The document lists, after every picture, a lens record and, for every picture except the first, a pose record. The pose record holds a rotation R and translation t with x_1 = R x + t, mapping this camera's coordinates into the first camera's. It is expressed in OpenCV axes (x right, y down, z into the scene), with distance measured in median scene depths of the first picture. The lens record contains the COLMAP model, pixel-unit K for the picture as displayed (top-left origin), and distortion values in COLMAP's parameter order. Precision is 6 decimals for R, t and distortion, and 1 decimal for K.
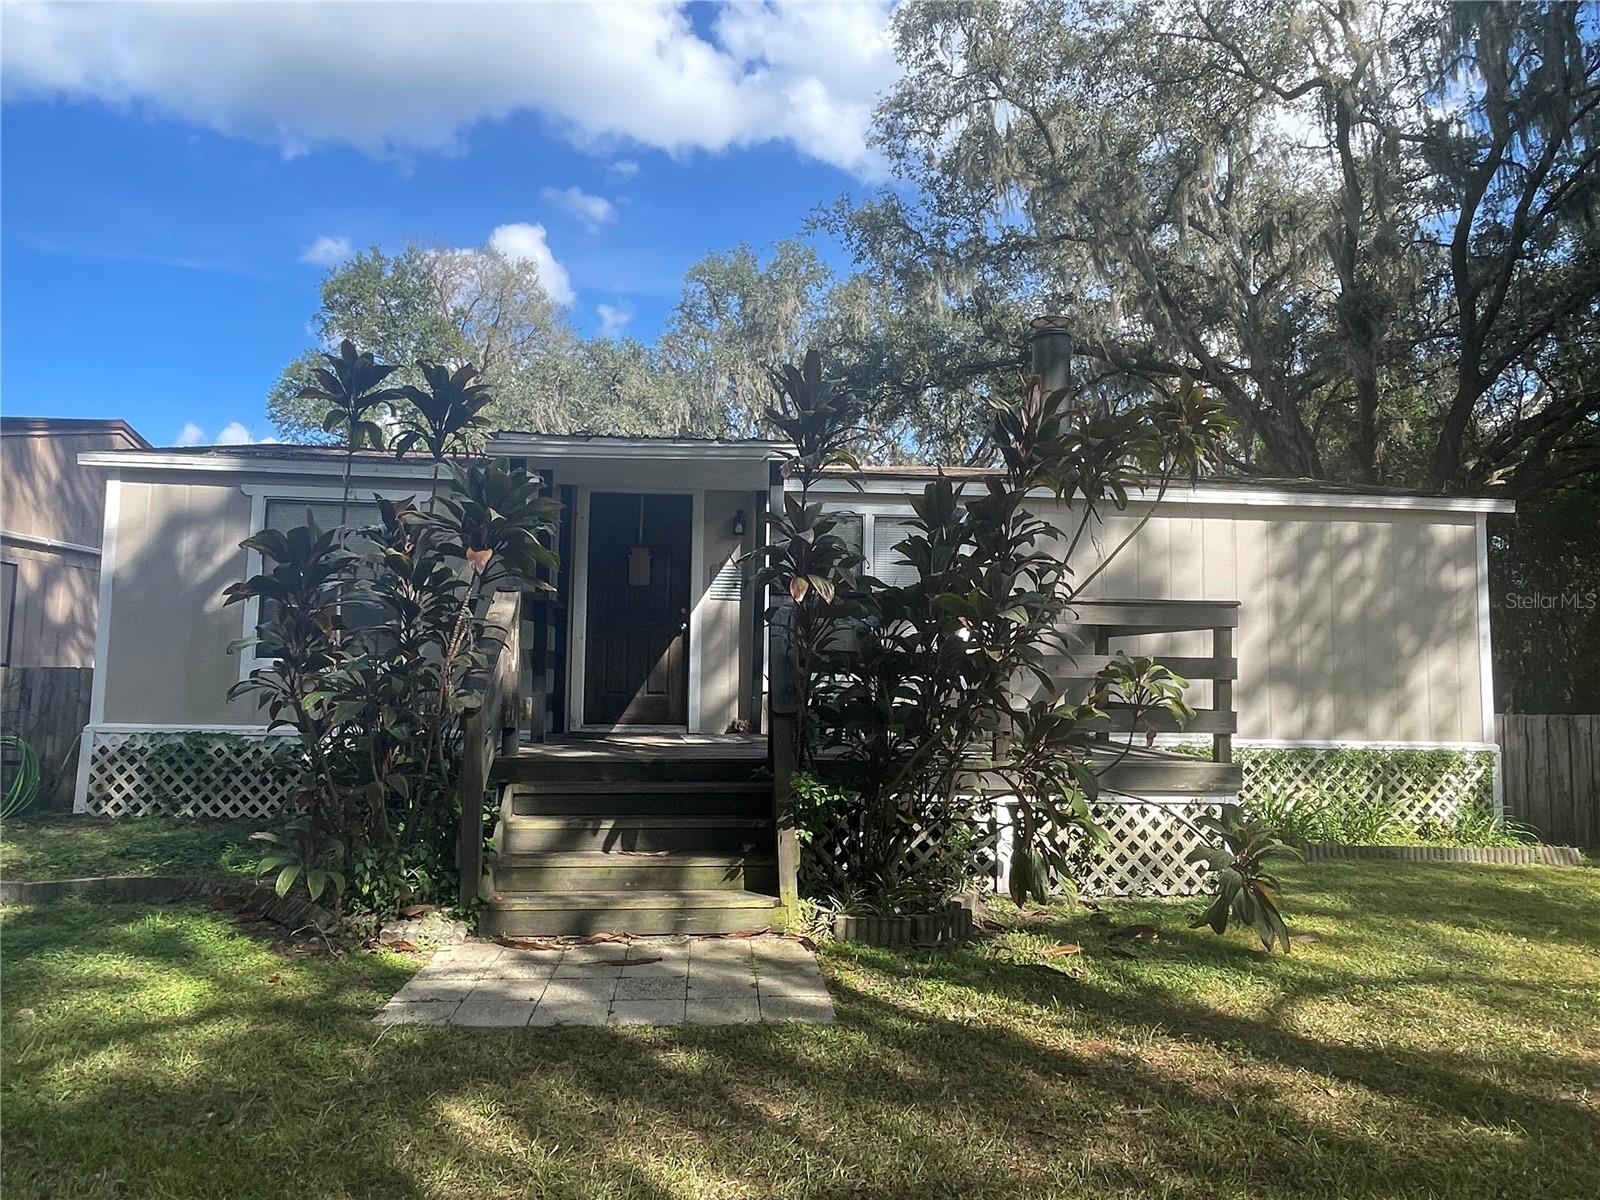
lens RADIAL K [[1016.7, 0, 780.8], [0, 1016.7, 600.1], [0, 0, 1]] dist [-0.018784, 0.014240]
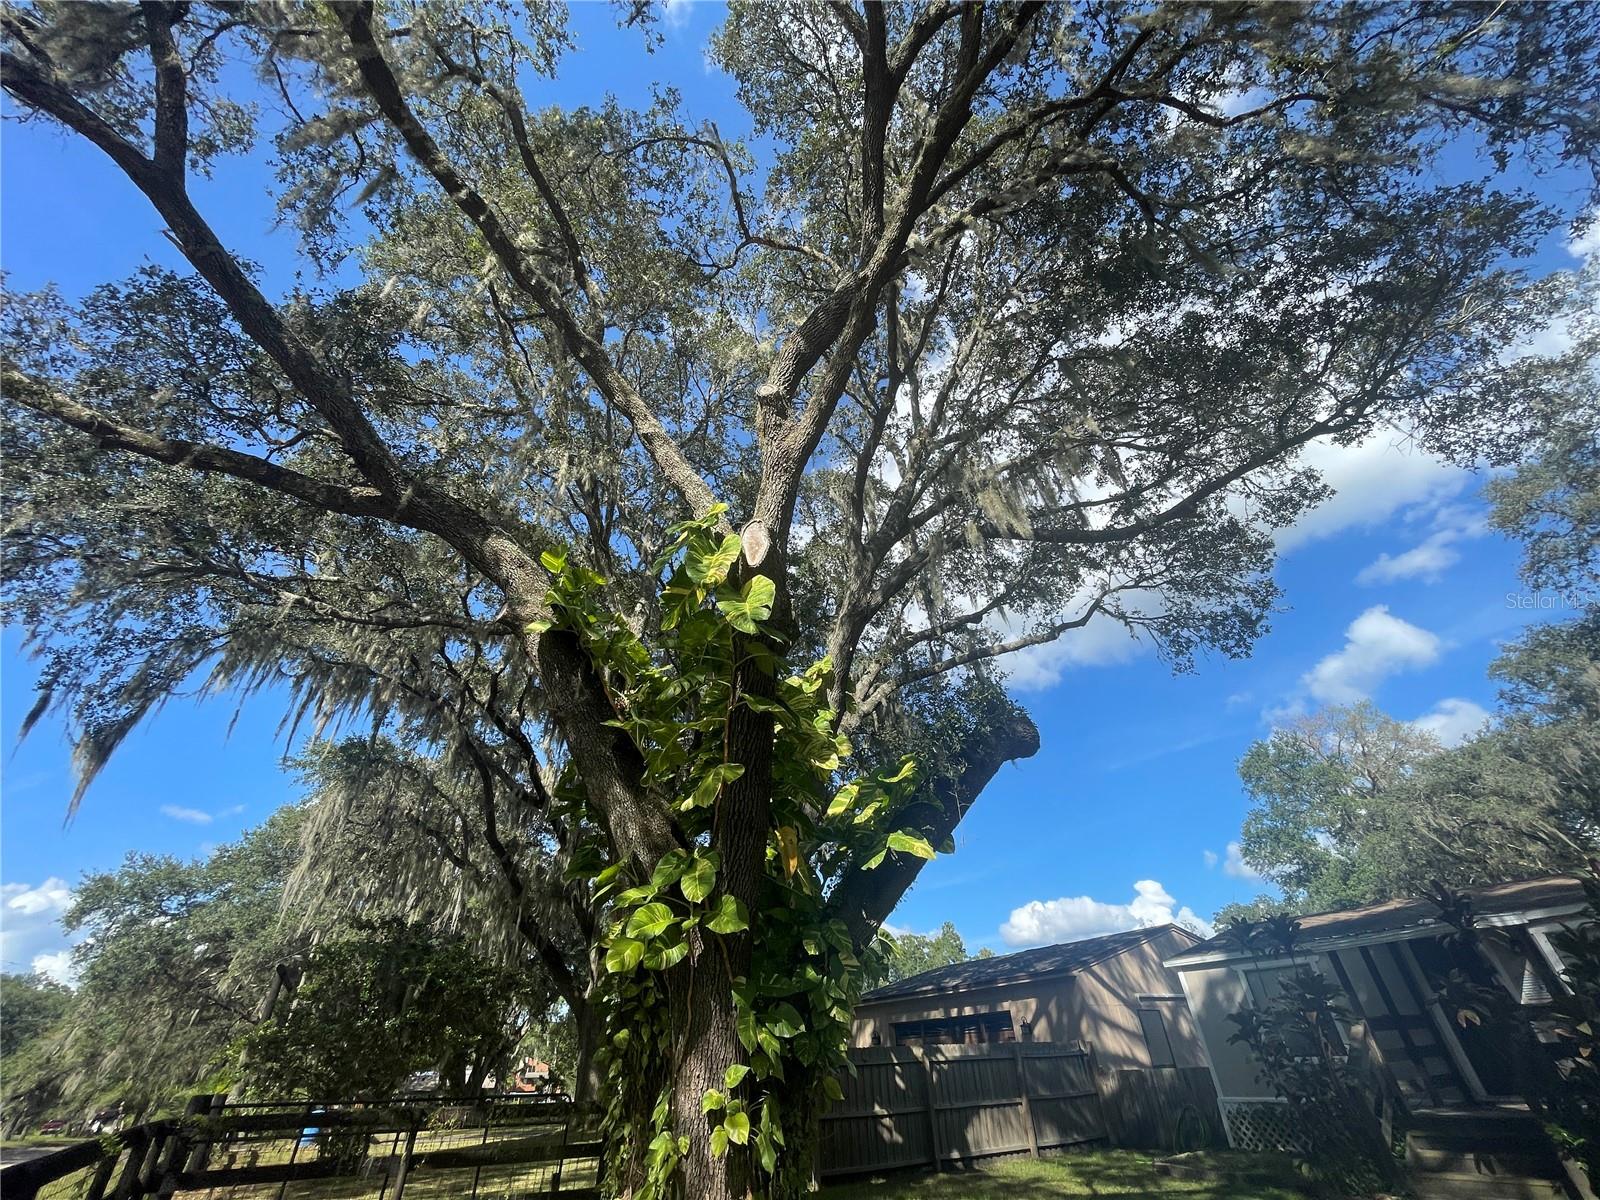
lens RADIAL K [[643.6, 0, 800.9], [0, 643.6, 600.5], [0, 0, 1]] dist [-0.003715, -0.000058]
pose [[0.458656, -0.547209, -0.700141, 0.511131], [0.107188, 0.816218, -0.567713, -0.072651], [0.882126, 0.185338, 0.433018, -0.667354]]
